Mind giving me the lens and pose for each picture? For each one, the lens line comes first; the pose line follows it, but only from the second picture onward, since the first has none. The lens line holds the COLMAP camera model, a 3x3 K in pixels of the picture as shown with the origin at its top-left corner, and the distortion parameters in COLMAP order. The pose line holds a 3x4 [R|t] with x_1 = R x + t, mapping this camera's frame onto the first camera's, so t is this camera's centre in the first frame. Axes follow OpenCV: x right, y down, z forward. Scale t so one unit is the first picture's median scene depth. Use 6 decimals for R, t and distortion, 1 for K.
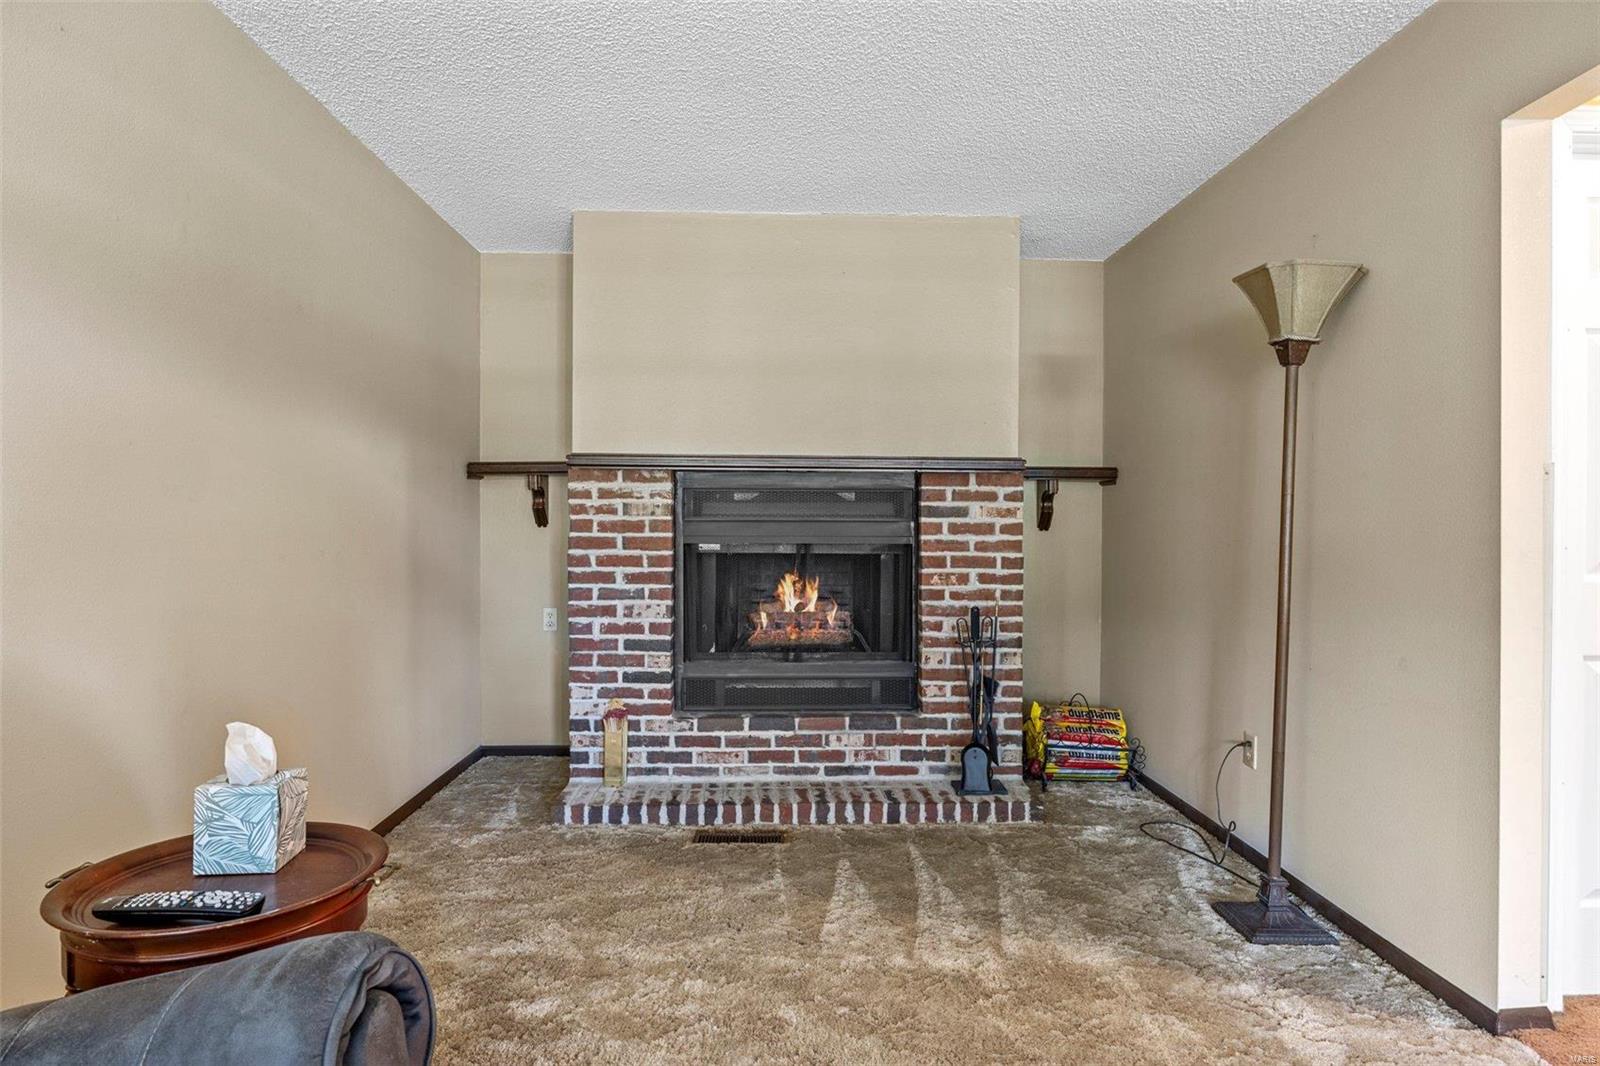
lens RADIAL K [[900.2, 0, 801.8], [0, 900.2, 530.4], [0, 0, 1]] dist [0.002138, 0.000160]
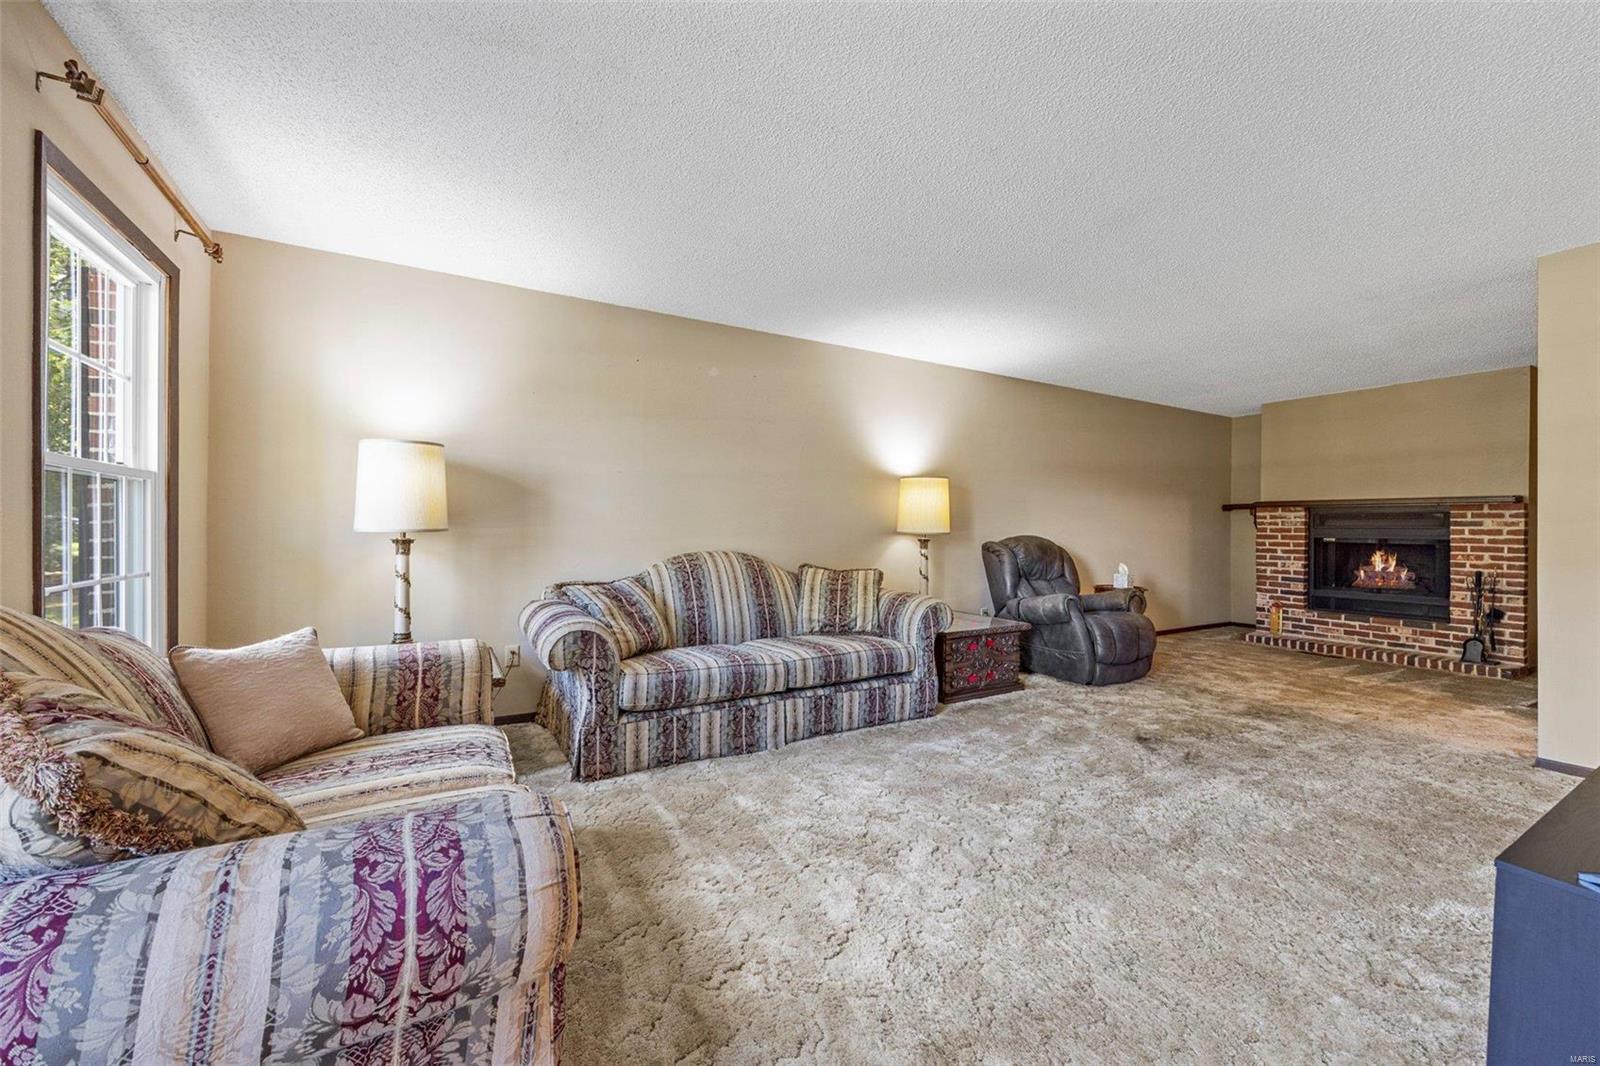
lens RADIAL K [[636.9, 0, 804.7], [0, 636.9, 529.5], [0, 0, 1]] dist [0.000854, 0.000083]
pose [[0.478684, 0.003075, -0.877982, 0.696982], [-0.007434, 0.999972, -0.000551, 0.003935], [0.877956, 0.006790, 0.478693, -0.960401]]
